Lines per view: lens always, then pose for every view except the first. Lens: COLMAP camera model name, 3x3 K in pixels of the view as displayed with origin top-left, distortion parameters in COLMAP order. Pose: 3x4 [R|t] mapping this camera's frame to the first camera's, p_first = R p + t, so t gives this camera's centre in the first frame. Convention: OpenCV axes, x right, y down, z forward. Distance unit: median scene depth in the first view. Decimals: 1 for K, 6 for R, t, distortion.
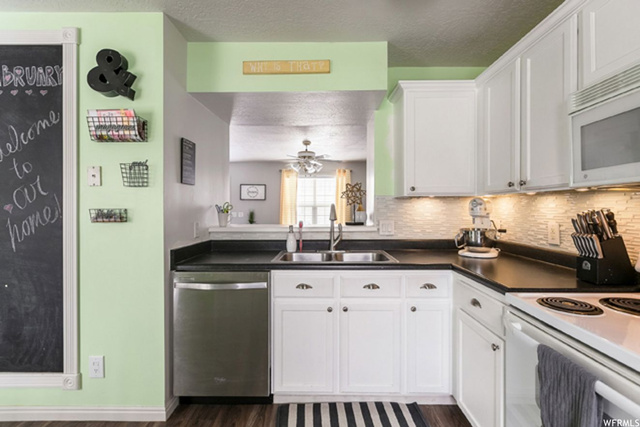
lens RADIAL K [[270.4, 0, 306.1], [0, 270.4, 211.5], [0, 0, 1]] dist [0.000725, 0.000199]
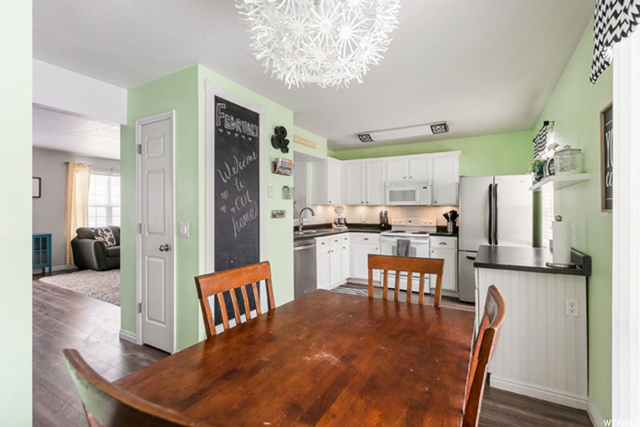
lens RADIAL K [[234.8, 0, 301.4], [0, 234.8, 209.8], [0, 0, 1]] dist [0.000154, 0.000067]
pose [[0.614684, 0.000703, 0.788774, -1.894856], [0.004953, 0.999976, -0.004751, -0.005520], [-0.788758, 0.006827, 0.614666, -0.109954]]
